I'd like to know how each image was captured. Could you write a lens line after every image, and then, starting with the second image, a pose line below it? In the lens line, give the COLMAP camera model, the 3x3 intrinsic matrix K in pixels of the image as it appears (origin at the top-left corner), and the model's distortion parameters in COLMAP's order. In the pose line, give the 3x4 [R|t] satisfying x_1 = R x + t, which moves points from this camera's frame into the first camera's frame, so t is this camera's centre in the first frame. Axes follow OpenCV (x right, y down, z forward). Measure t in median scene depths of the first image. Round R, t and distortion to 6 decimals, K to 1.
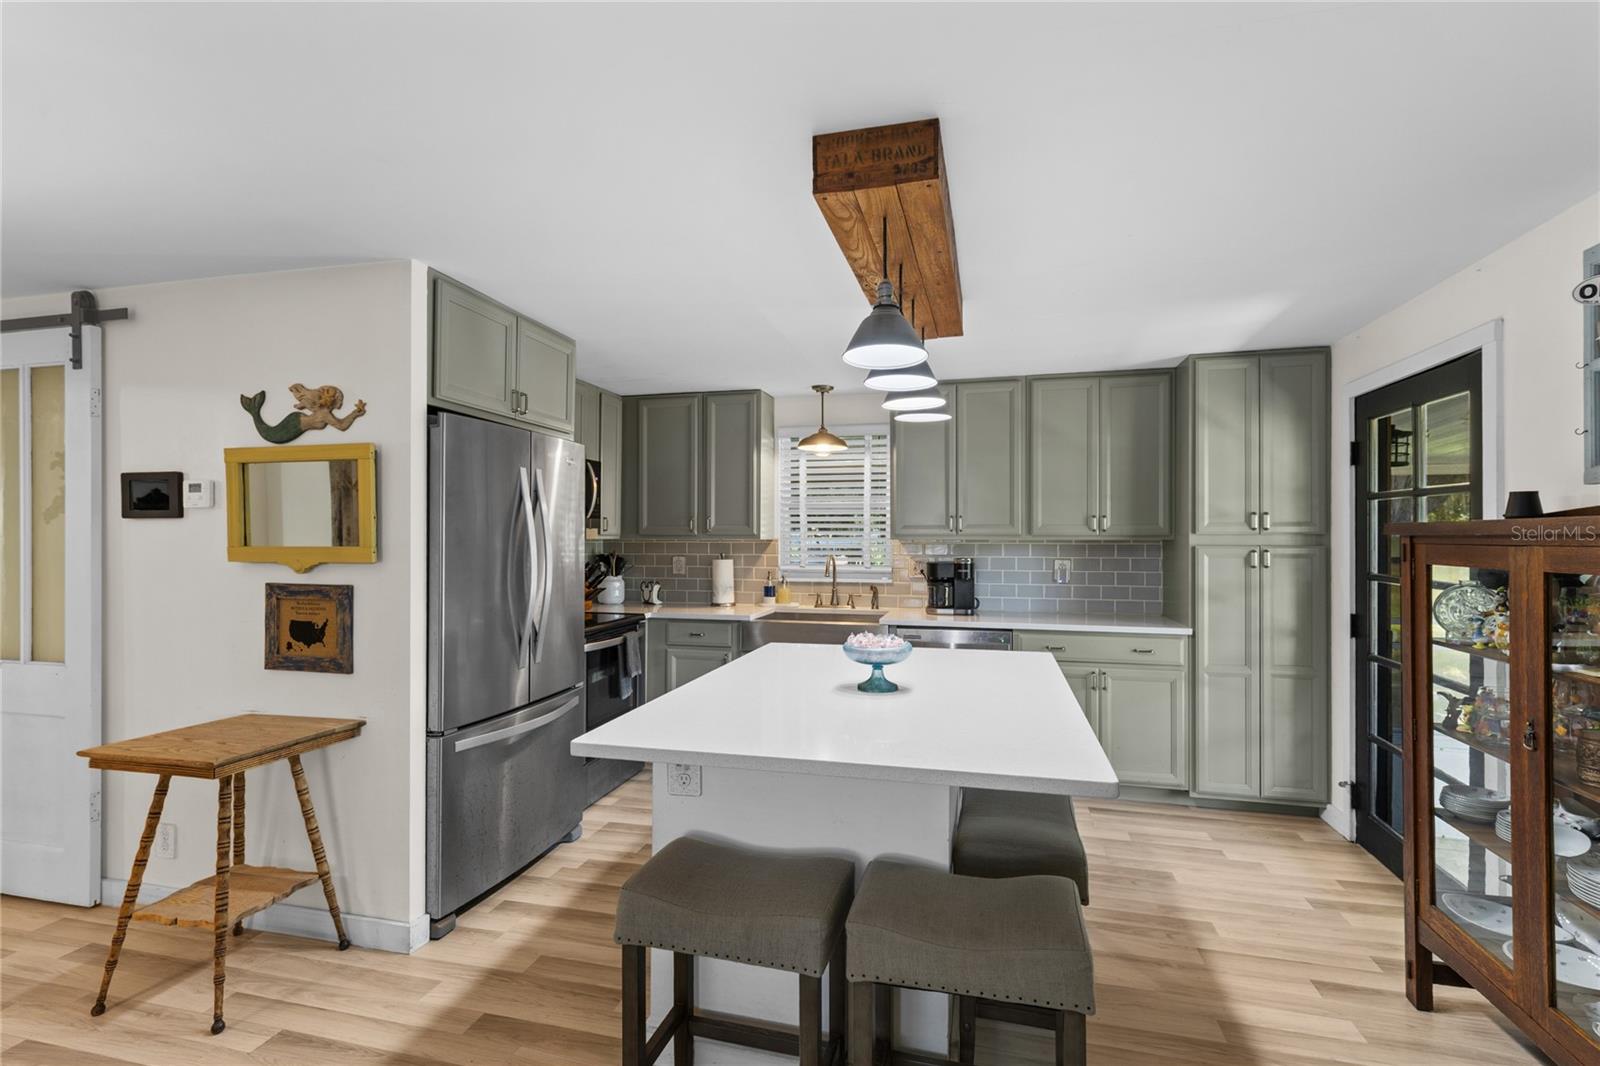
lens RADIAL K [[715.2, 0, 805.4], [0, 715.2, 534.0], [0, 0, 1]] dist [0.001873, -0.004162]
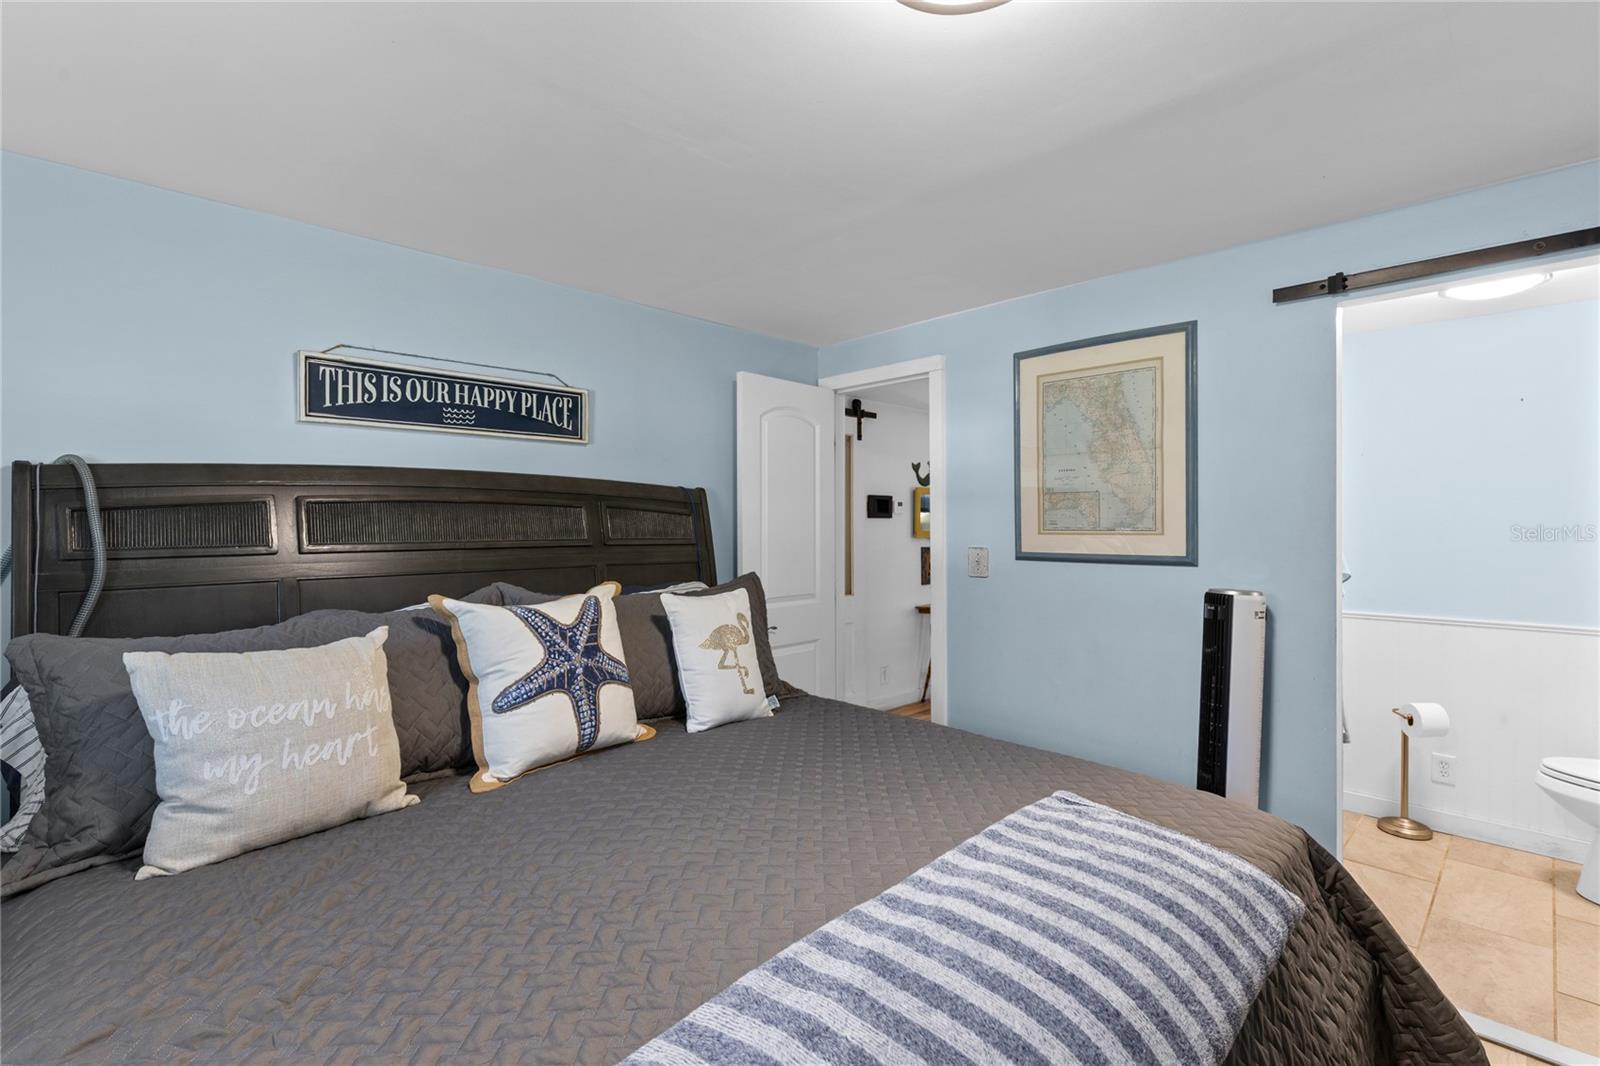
lens RADIAL K [[715.2, 0, 799.8], [0, 715.2, 529.4], [0, 0, 1]] dist [0.001873, -0.004162]
pose [[0.517537, -0.013263, 0.855558, -2.836904], [-0.002323, 0.999854, 0.016904, -0.024485], [-0.855658, -0.010736, 0.517431, 0.142961]]
